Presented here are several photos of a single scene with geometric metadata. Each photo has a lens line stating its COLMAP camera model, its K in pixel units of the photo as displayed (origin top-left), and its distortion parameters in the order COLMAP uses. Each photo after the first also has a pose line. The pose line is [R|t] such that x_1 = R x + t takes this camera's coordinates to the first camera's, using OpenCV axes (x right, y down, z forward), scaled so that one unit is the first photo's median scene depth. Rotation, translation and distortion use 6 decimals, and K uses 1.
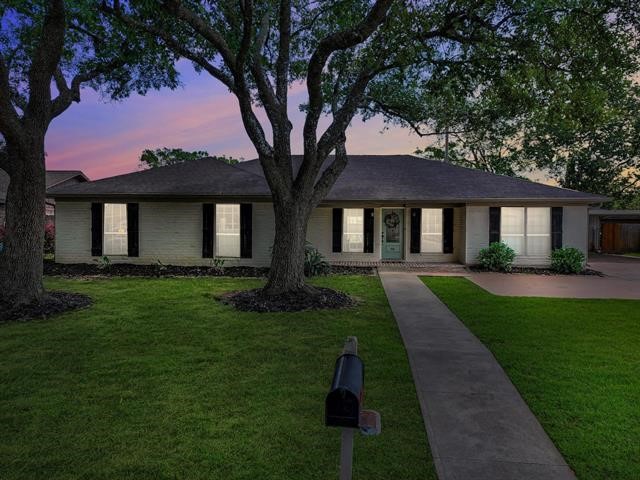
lens RADIAL K [[452.4, 0, 319.9], [0, 452.4, 238.9], [0, 0, 1]] dist [0.003343, 0.002801]
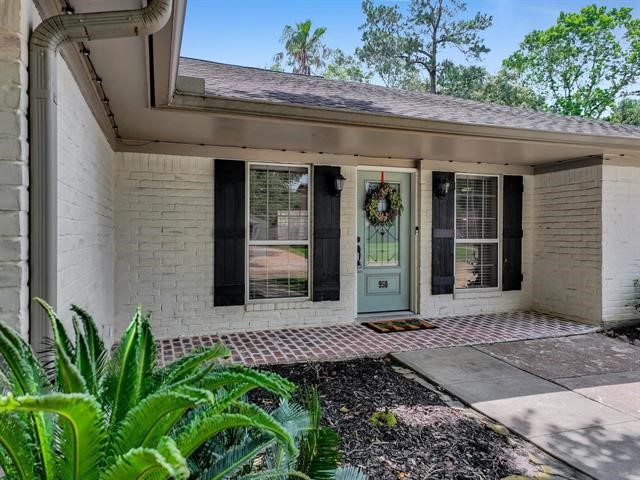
lens RADIAL K [[452.4, 0, 321.1], [0, 452.4, 239.5], [0, 0, 1]] dist [0.003343, 0.002801]
pose [[0.889087, -0.009155, 0.457647, -0.046469], [0.011023, 0.999938, -0.001411, -0.013388], [-0.457606, 0.006300, 0.889133, 0.706856]]
